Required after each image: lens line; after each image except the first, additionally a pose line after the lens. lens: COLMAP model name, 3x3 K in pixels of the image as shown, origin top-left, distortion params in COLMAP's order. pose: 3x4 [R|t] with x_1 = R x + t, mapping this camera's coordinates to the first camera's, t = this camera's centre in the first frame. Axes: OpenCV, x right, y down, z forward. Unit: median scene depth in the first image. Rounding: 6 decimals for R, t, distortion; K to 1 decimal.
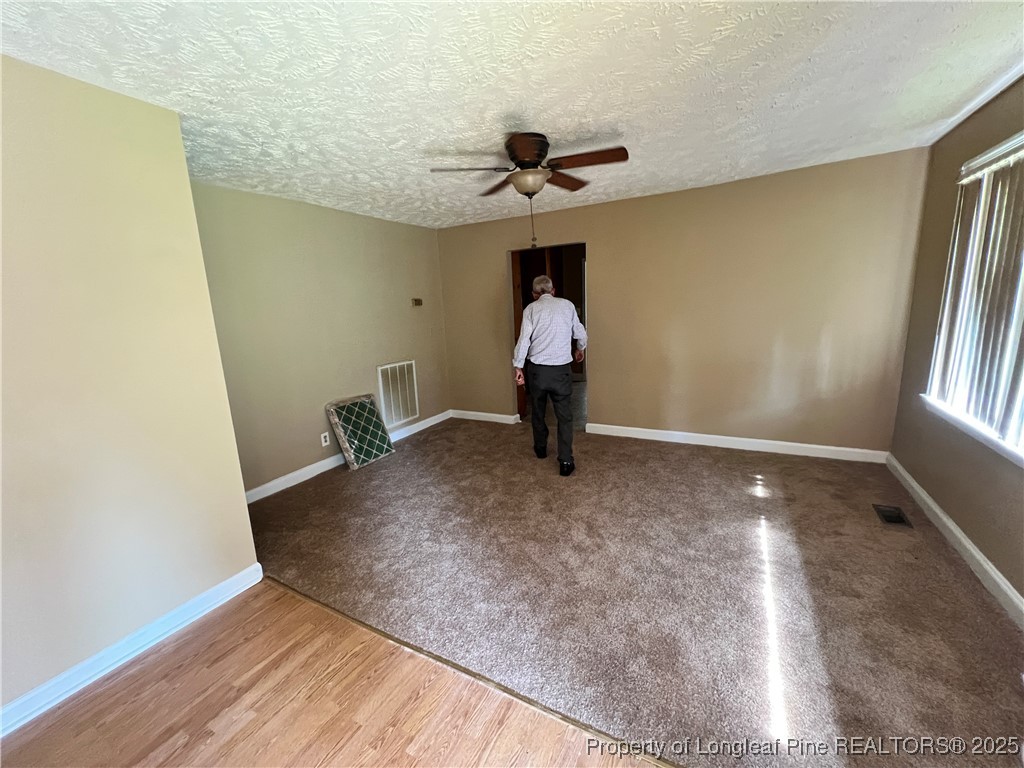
lens RADIAL K [[412.2, 0, 513.2], [0, 412.2, 383.5], [0, 0, 1]] dist [-0.000922, -0.000127]
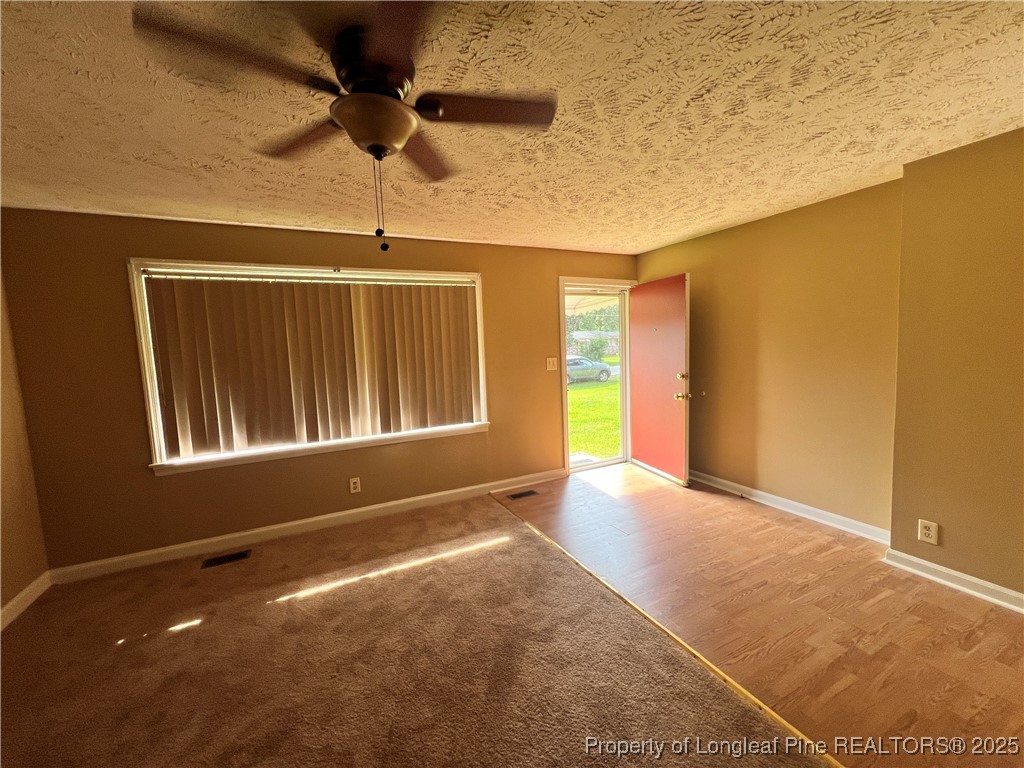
lens RADIAL K [[413.3, 0, 513.0], [0, 413.3, 383.3], [0, 0, 1]] dist [-0.002874, 0.000792]
pose [[-0.827136, 0.023781, 0.561498, -0.438589], [0.186089, 0.954334, 0.233706, -0.304130], [-0.530299, 0.297795, -0.793789, 1.616247]]
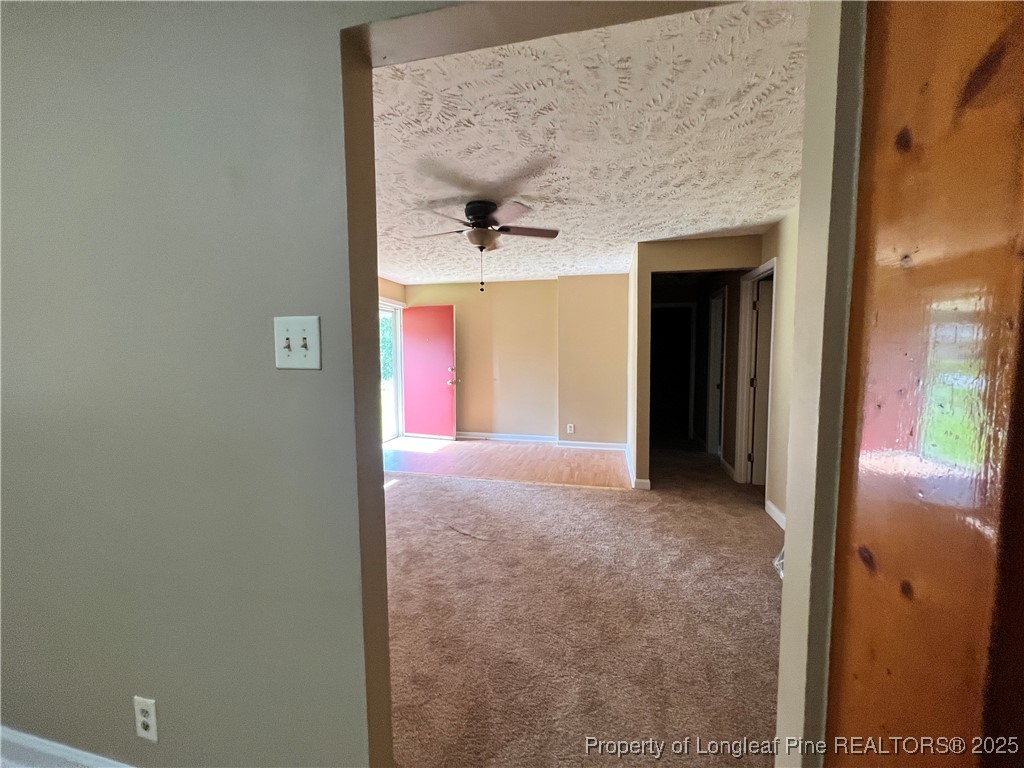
lens RADIAL K [[413.3, 0, 513.0], [0, 413.3, 383.3], [0, 0, 1]] dist [-0.002874, 0.000792]
pose [[-0.956242, 0.065421, -0.285167, 0.391673], [-0.016017, 0.961513, 0.274293, -0.473396], [0.292137, 0.266859, -0.918391, 2.560380]]
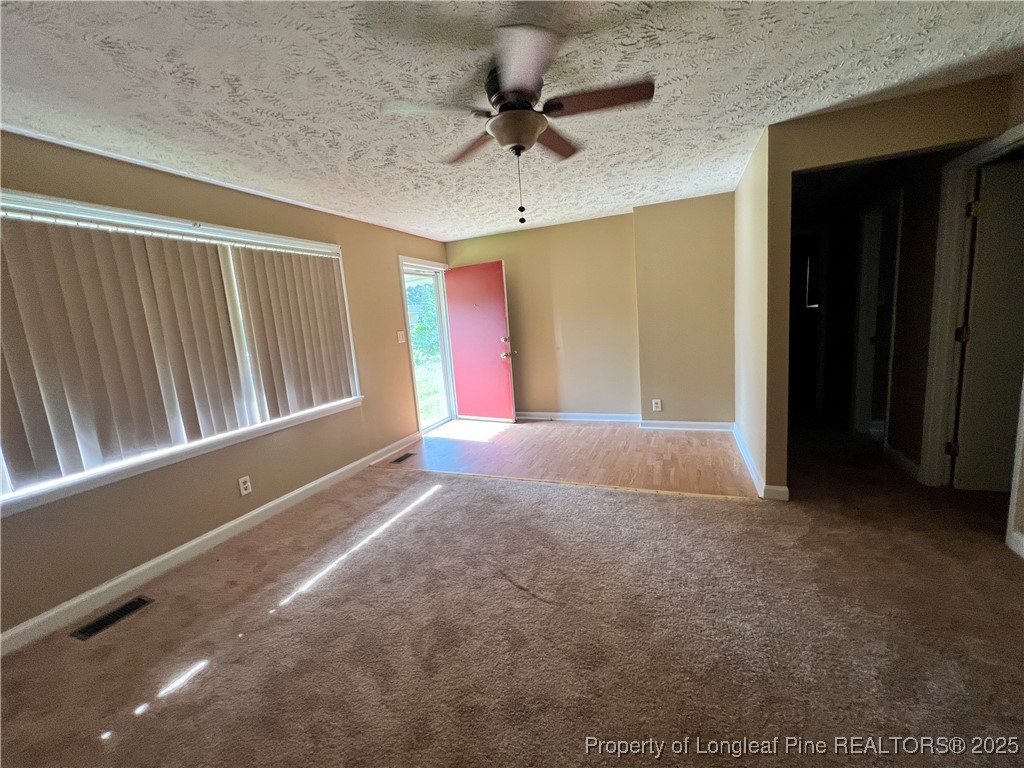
lens RADIAL K [[413.3, 0, 513.0], [0, 413.3, 383.3], [0, 0, 1]] dist [-0.002874, 0.000792]
pose [[-0.983421, 0.139176, -0.116249, 0.241461], [0.089268, 0.929554, 0.357715, -0.386738], [0.157845, 0.341407, -0.926567, 2.080701]]
